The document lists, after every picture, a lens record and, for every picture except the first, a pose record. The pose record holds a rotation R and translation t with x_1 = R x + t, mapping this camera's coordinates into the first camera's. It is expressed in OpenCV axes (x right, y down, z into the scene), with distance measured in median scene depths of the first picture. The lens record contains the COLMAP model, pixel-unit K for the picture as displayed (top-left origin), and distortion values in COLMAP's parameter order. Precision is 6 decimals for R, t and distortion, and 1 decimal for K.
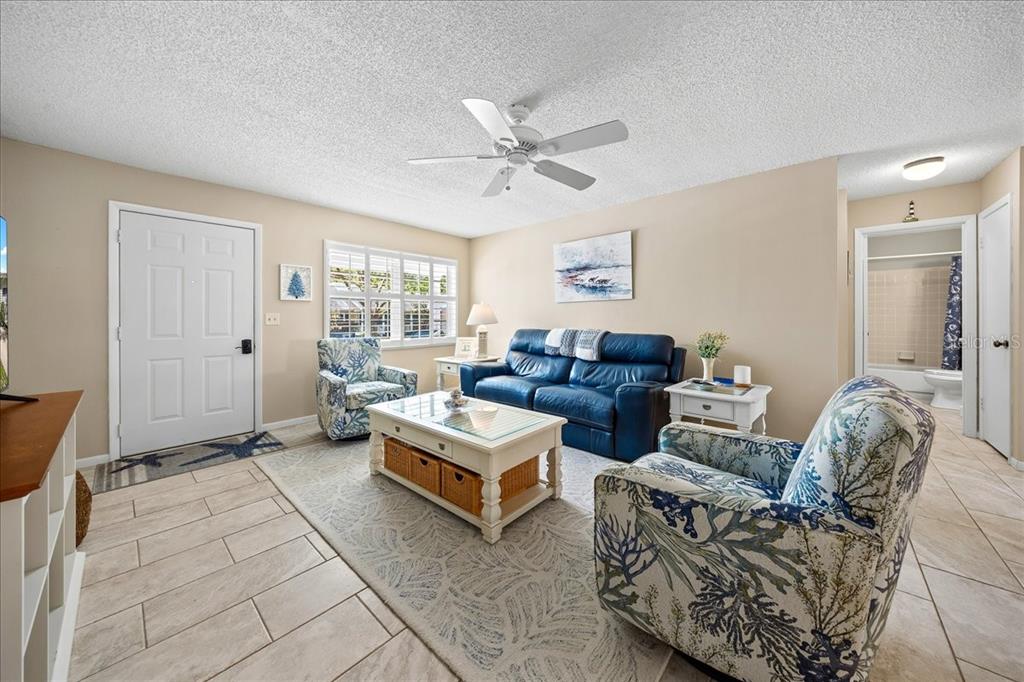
lens RADIAL K [[353.9, 0, 514.6], [0, 353.9, 318.3], [0, 0, 1]] dist [-0.002323, -0.000227]
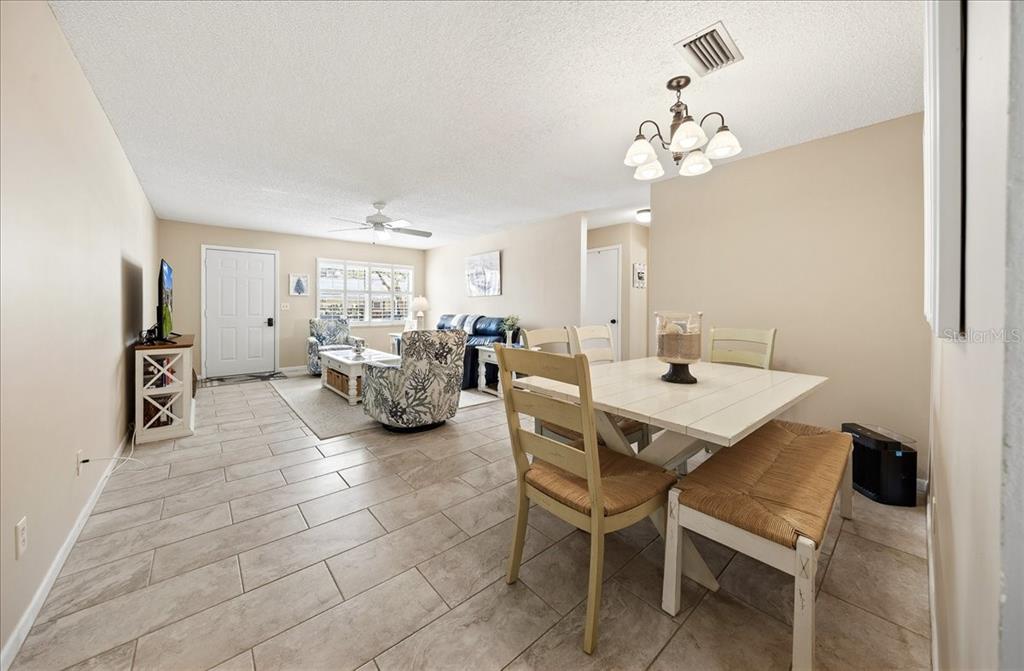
lens RADIAL K [[359.2, 0, 510.2], [0, 359.2, 309.6], [0, 0, 1]] dist [-0.000822, -0.000120]
pose [[0.991314, 0.006860, -0.131334, 0.596470], [-0.005930, 0.999955, 0.007472, -0.002357], [0.131379, -0.006628, 0.991310, -0.551925]]
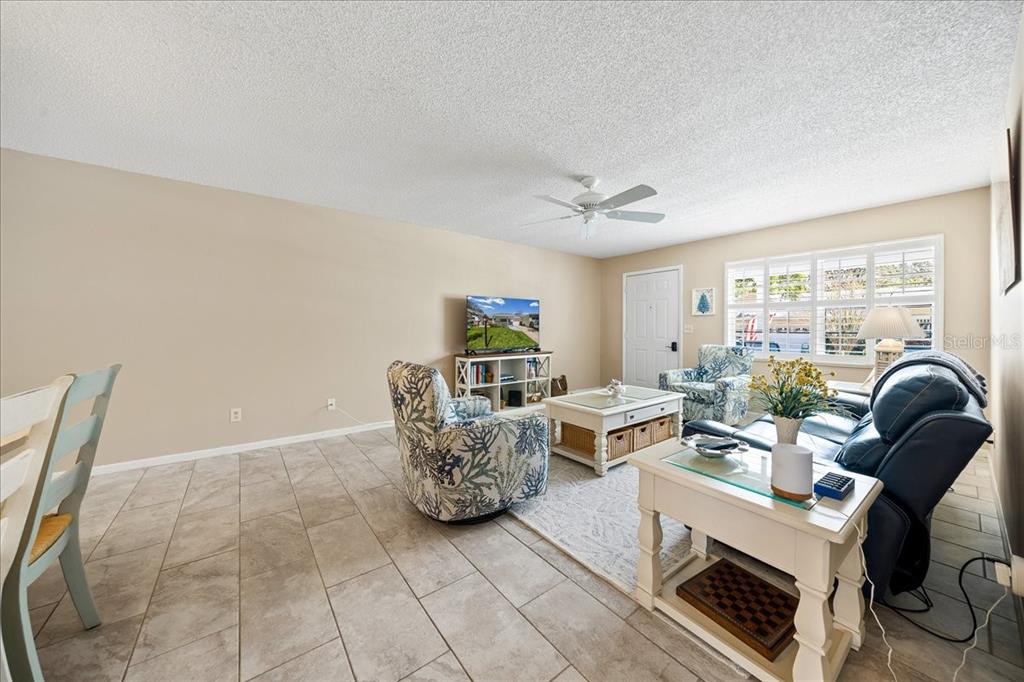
lens RADIAL K [[354.3, 0, 515.4], [0, 354.3, 327.1], [0, 0, 1]] dist [-0.001781, -0.000214]
pose [[-0.201214, -0.001865, -0.979546, 0.830917], [0.001553, 0.999996, -0.002223, -0.002938], [0.979546, -0.001969, -0.201210, 0.588401]]
